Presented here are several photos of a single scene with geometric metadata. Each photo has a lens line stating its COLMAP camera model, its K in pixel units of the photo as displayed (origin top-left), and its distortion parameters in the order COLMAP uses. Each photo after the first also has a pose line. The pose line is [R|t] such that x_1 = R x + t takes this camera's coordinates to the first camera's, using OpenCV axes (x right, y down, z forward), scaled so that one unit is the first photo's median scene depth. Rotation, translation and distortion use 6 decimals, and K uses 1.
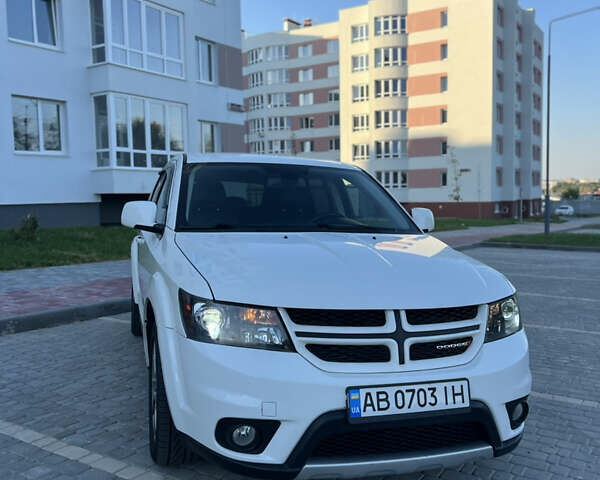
lens RADIAL K [[596.9, 0, 298.9], [0, 596.9, 239.0], [0, 0, 1]] dist [0.026035, 0.000000]
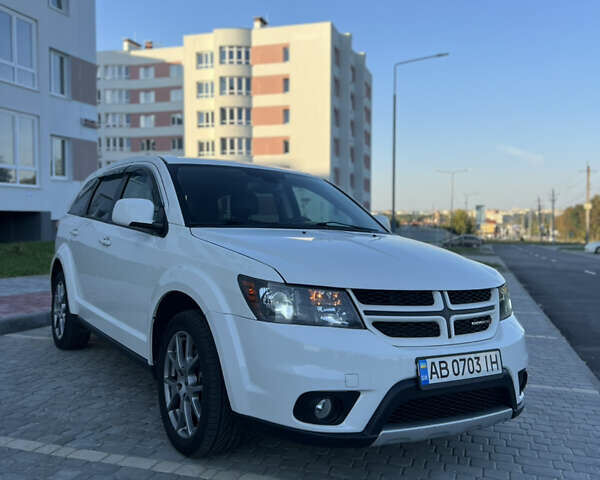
lens RADIAL K [[596.9, 0, 295.5], [0, 596.9, 239.0], [0, 0, 1]] dist [0.026035, 0.000000]
pose [[0.964744, 0.011135, 0.262955, -0.231636], [0.000517, 0.999022, -0.044204, 0.040743], [-0.263190, 0.042781, 0.963795, -0.012851]]
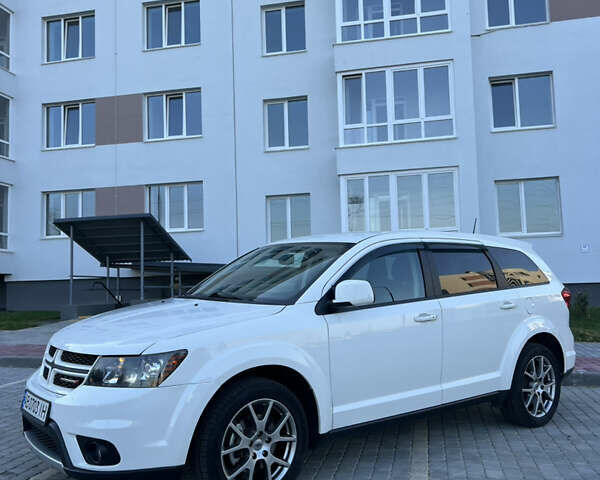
lens RADIAL K [[596.9, 0, 301.1], [0, 596.9, 246.1], [0, 0, 1]] dist [0.026035, 0.000000]
pose [[0.352643, -0.064438, -0.933537, 1.034105], [-0.046668, 0.995174, -0.086322, -0.019900], [0.934593, 0.074007, 0.347934, 0.590255]]
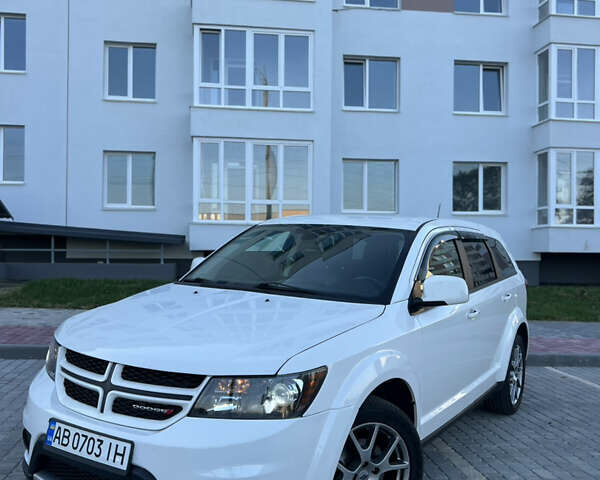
lens RADIAL K [[596.9, 0, 298.7], [0, 596.9, 250.9], [0, 0, 1]] dist [0.026035, 0.000000]
pose [[0.652836, 0.018834, -0.757265, 0.691373], [-0.075983, 0.996277, -0.040726, -0.036714], [0.753679, 0.084127, 0.651837, 0.304038]]
